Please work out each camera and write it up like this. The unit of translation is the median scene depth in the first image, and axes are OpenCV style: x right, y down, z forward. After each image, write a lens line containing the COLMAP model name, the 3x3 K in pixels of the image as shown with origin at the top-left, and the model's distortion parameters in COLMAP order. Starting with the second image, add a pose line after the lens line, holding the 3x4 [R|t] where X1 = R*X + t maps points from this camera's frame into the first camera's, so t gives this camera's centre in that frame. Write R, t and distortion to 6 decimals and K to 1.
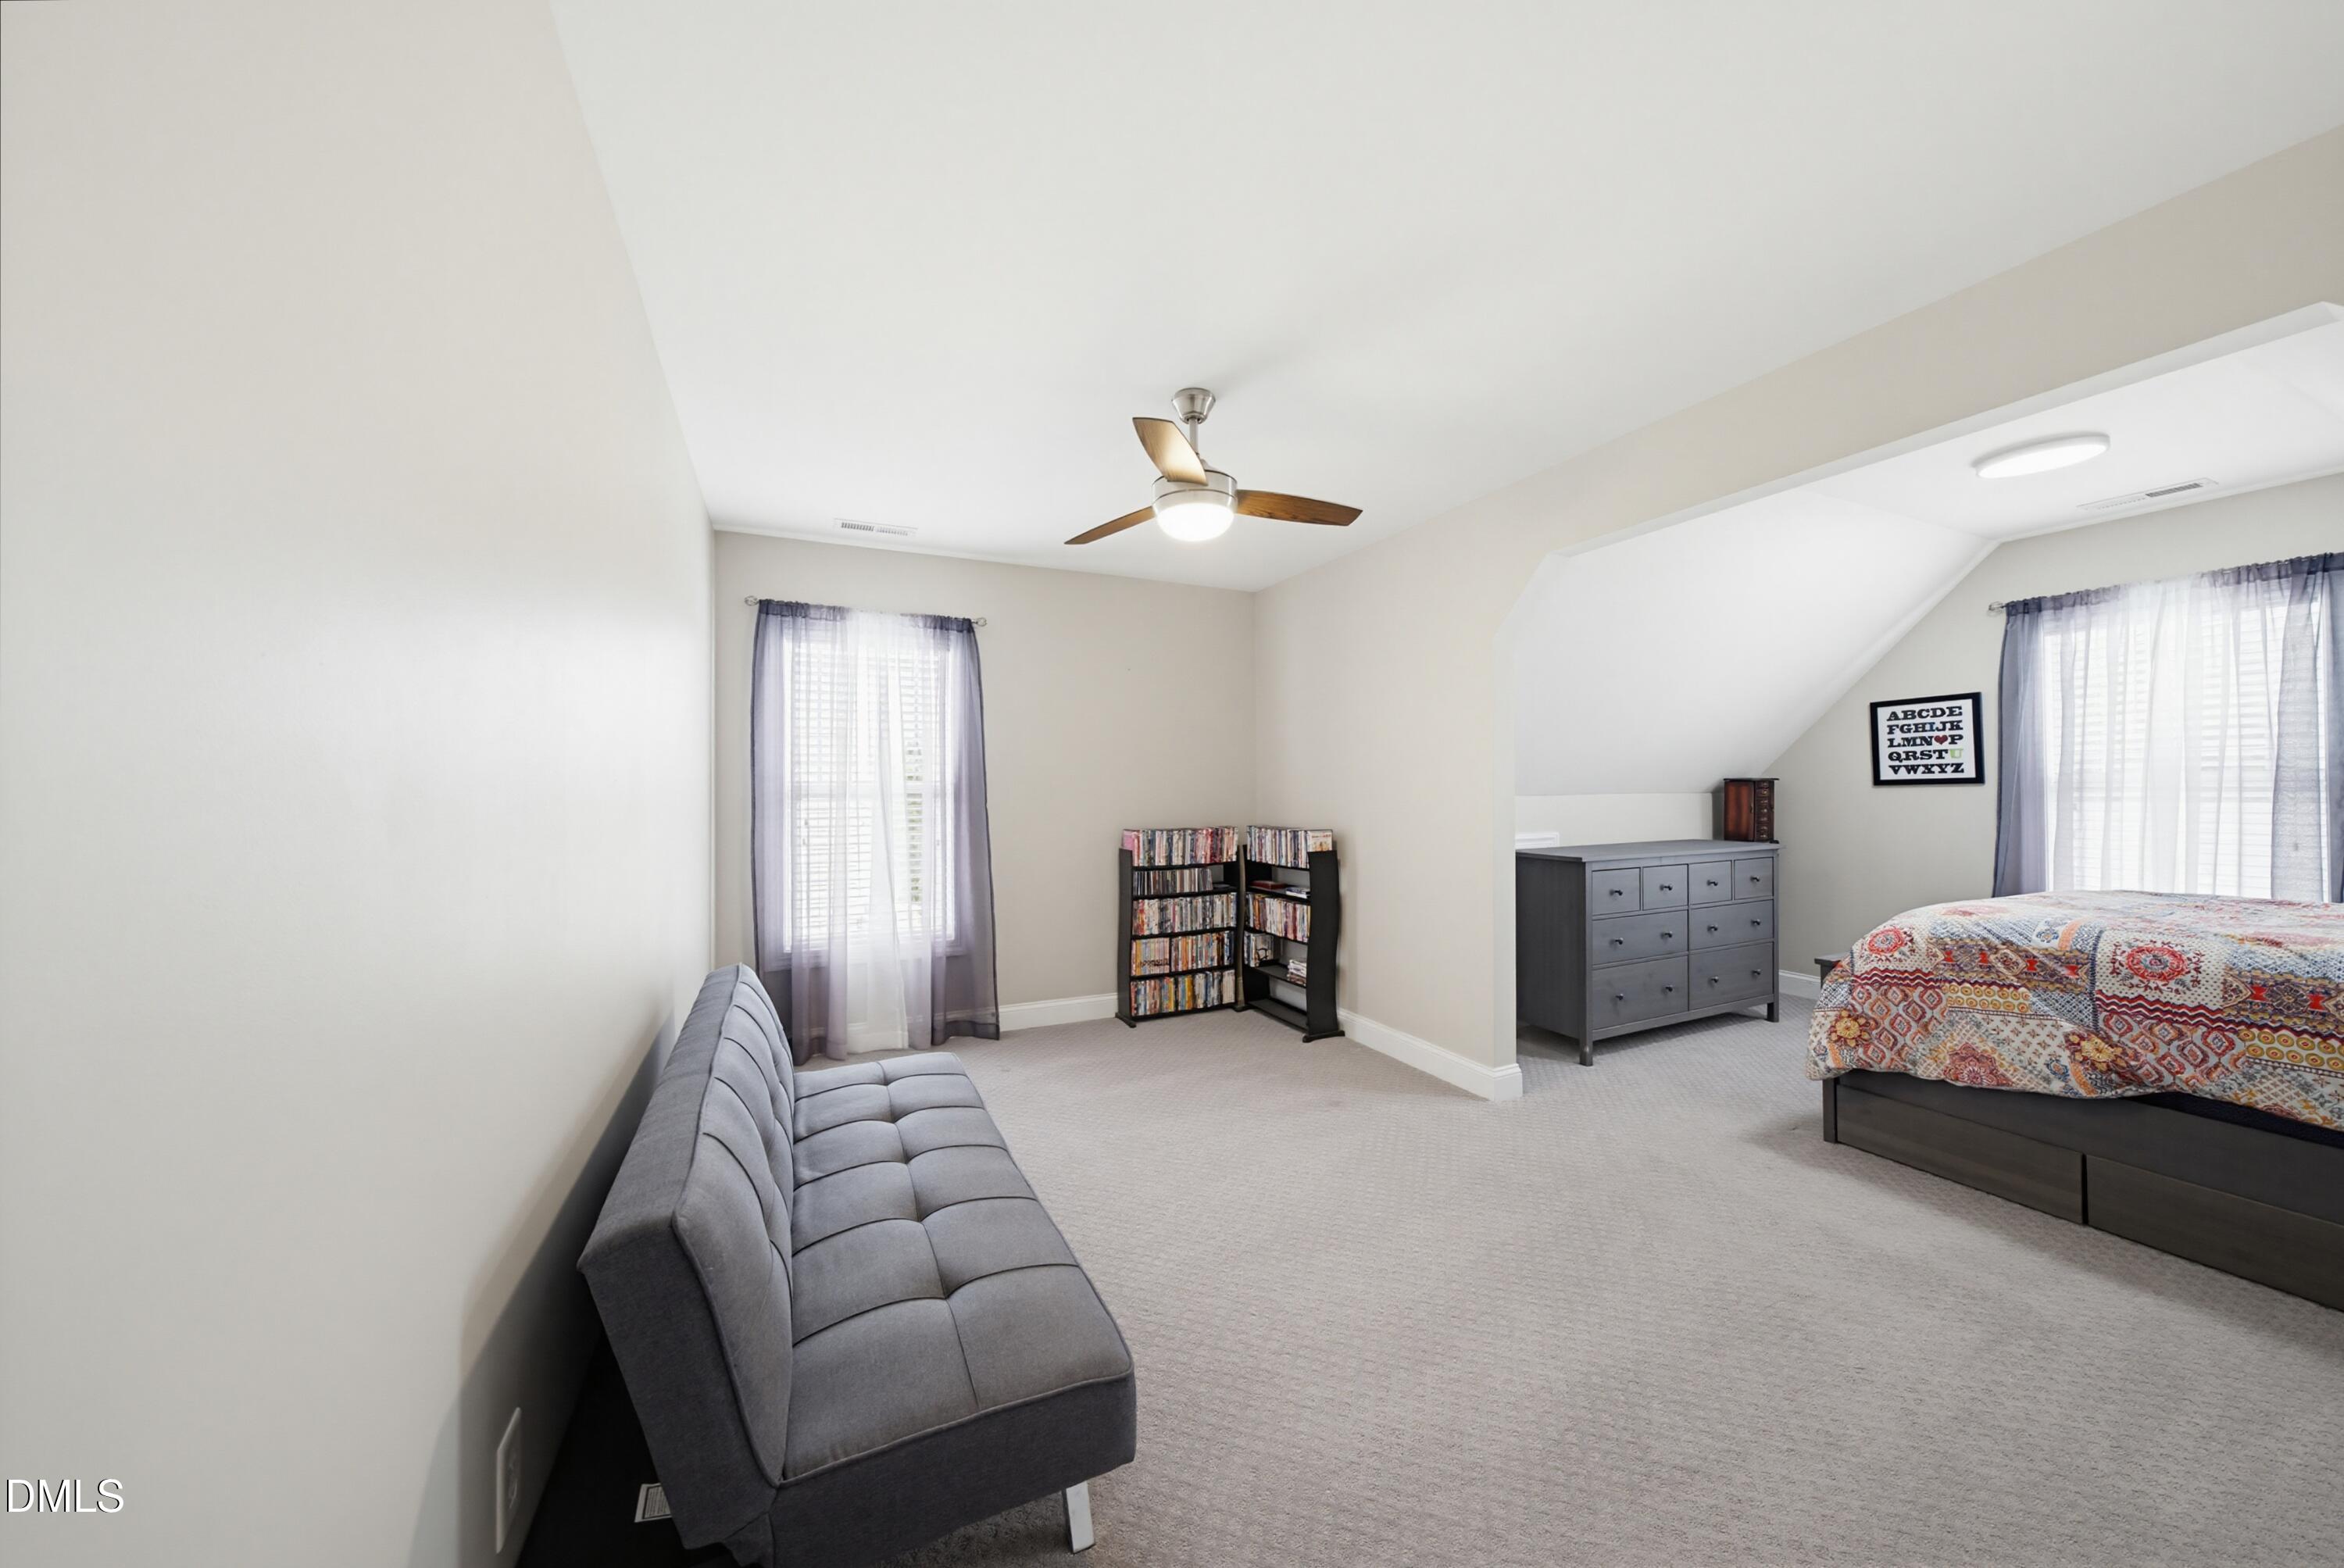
lens RADIAL K [[810.3, 0, 1172.5], [0, 810.3, 793.3], [0, 0, 1]] dist [0.000986, 0.000090]
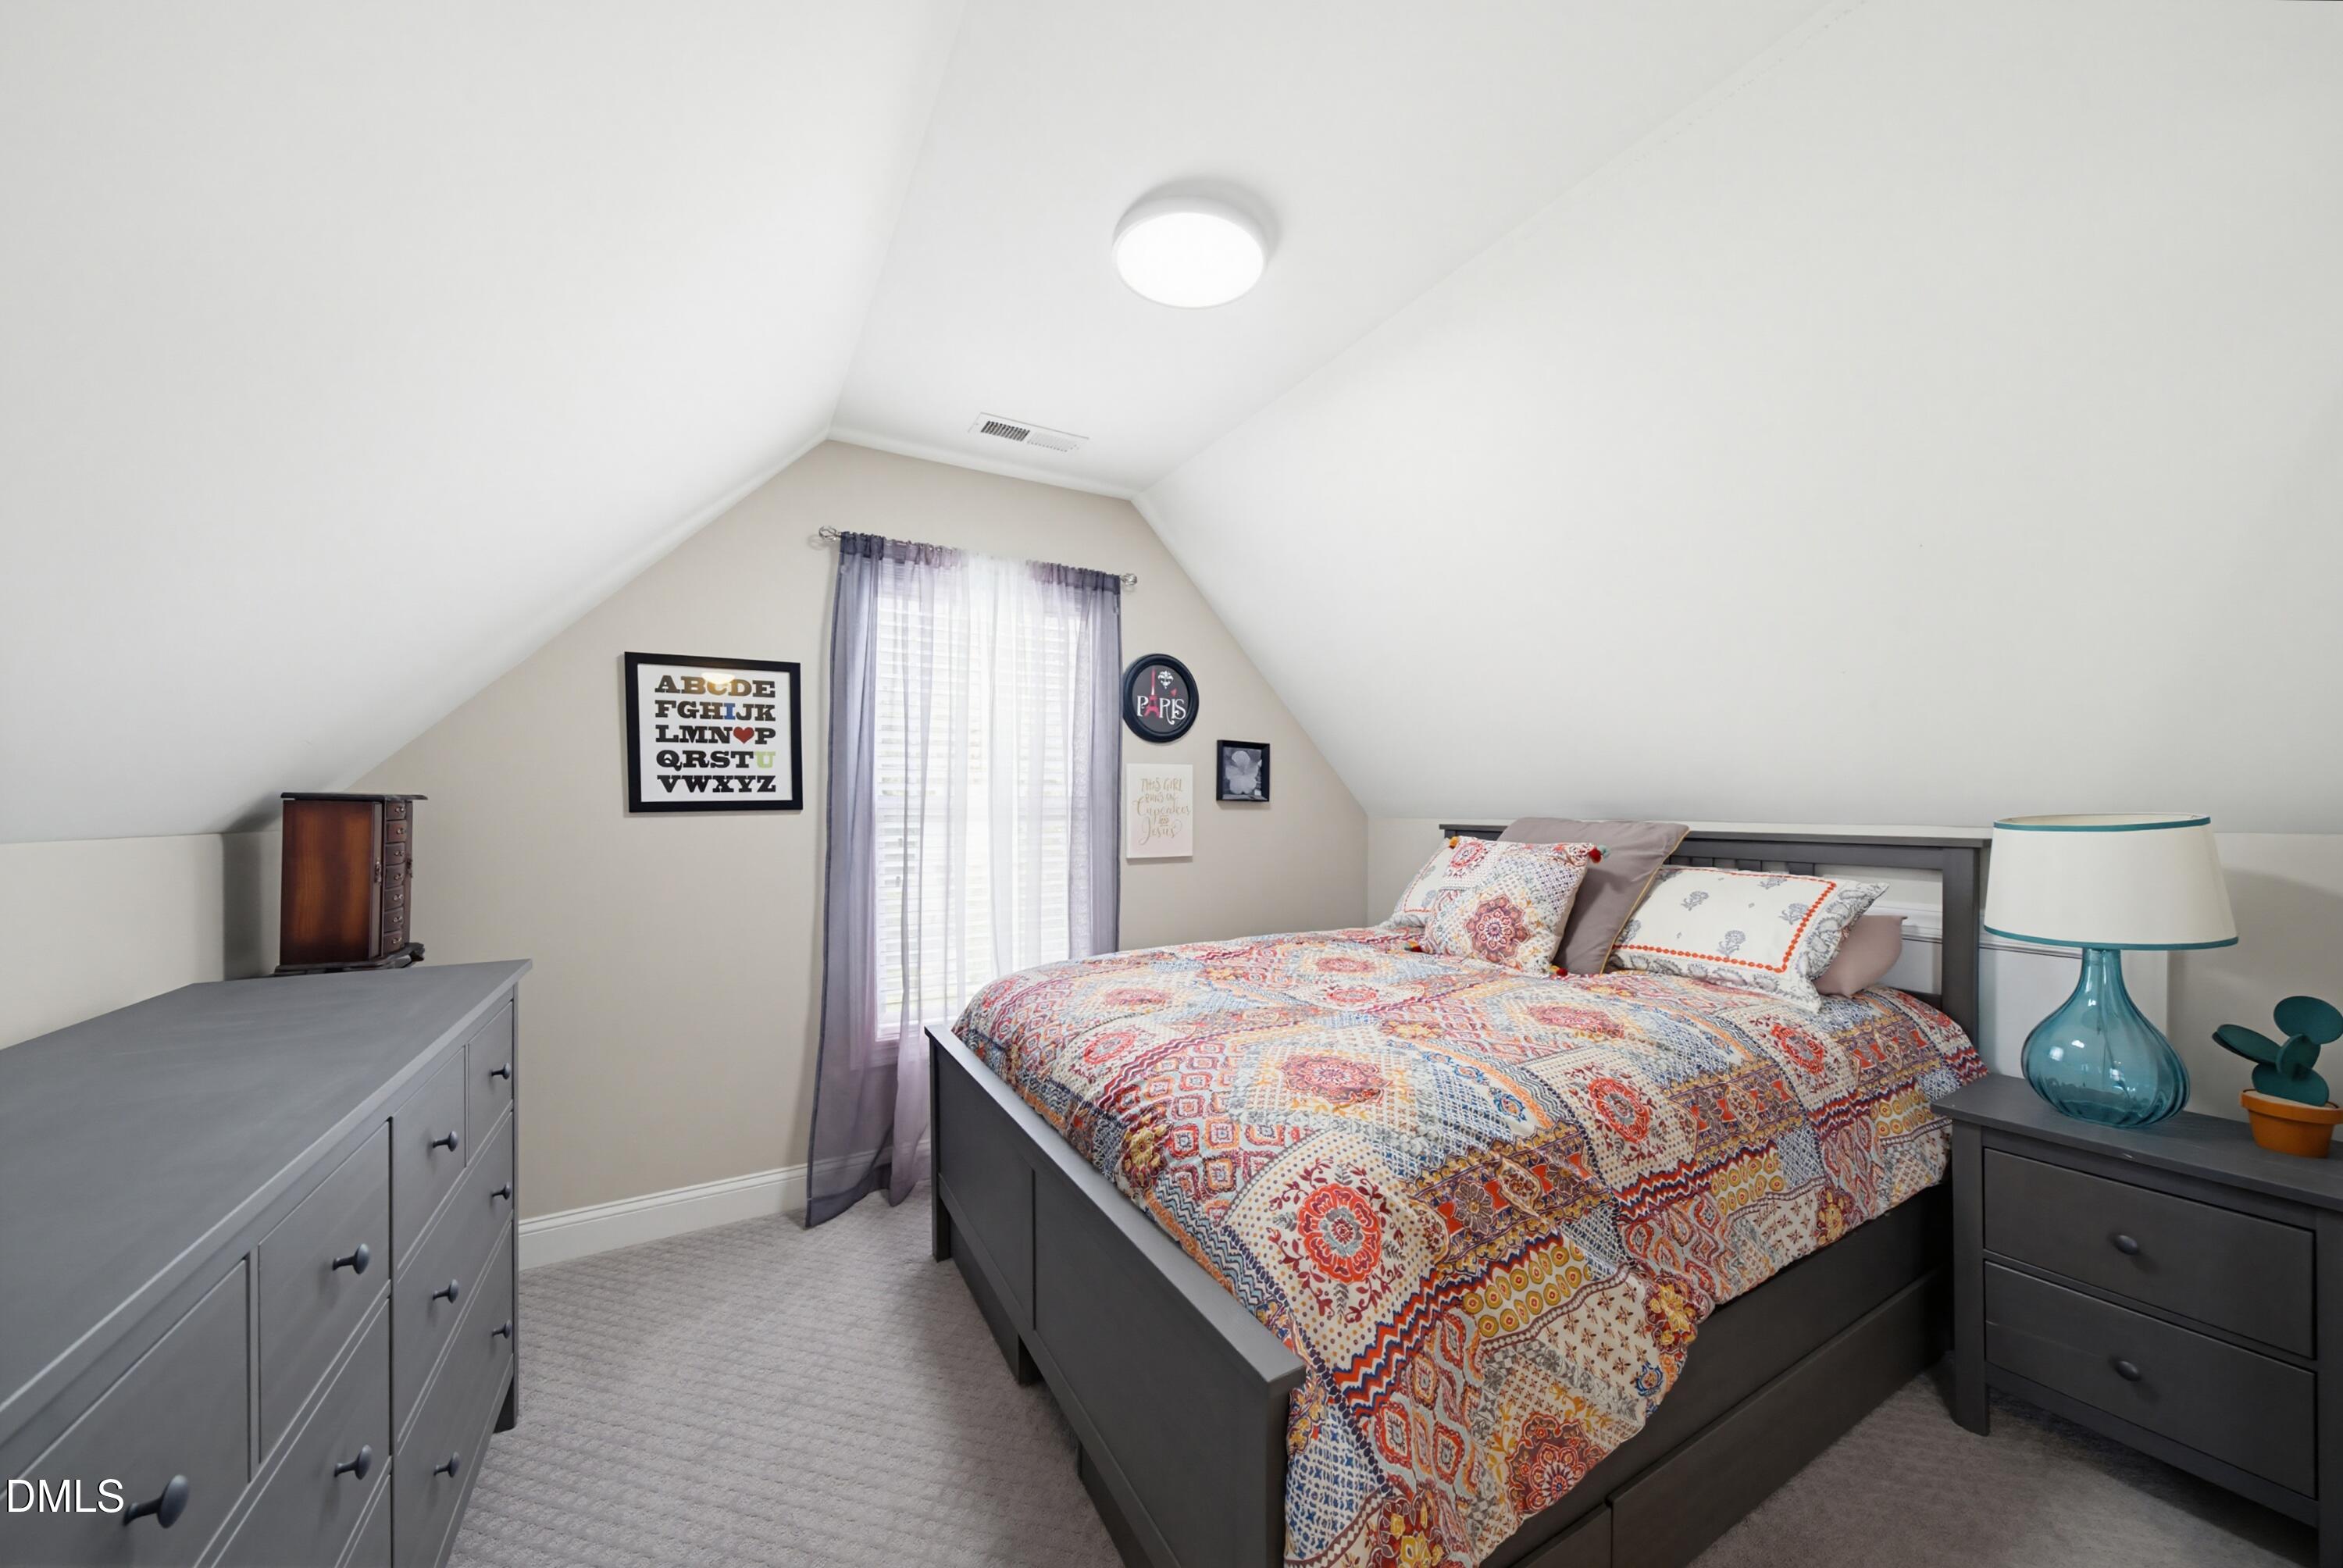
lens RADIAL K [[809.9, 0, 1171.9], [0, 809.9, 799.8], [0, 0, 1]] dist [0.000986, 0.000090]
pose [[-0.075256, 0.013525, 0.997073, 0.339152], [0.007198, 0.999889, -0.013020, -0.009201], [-0.997138, 0.006197, -0.075345, 0.732250]]
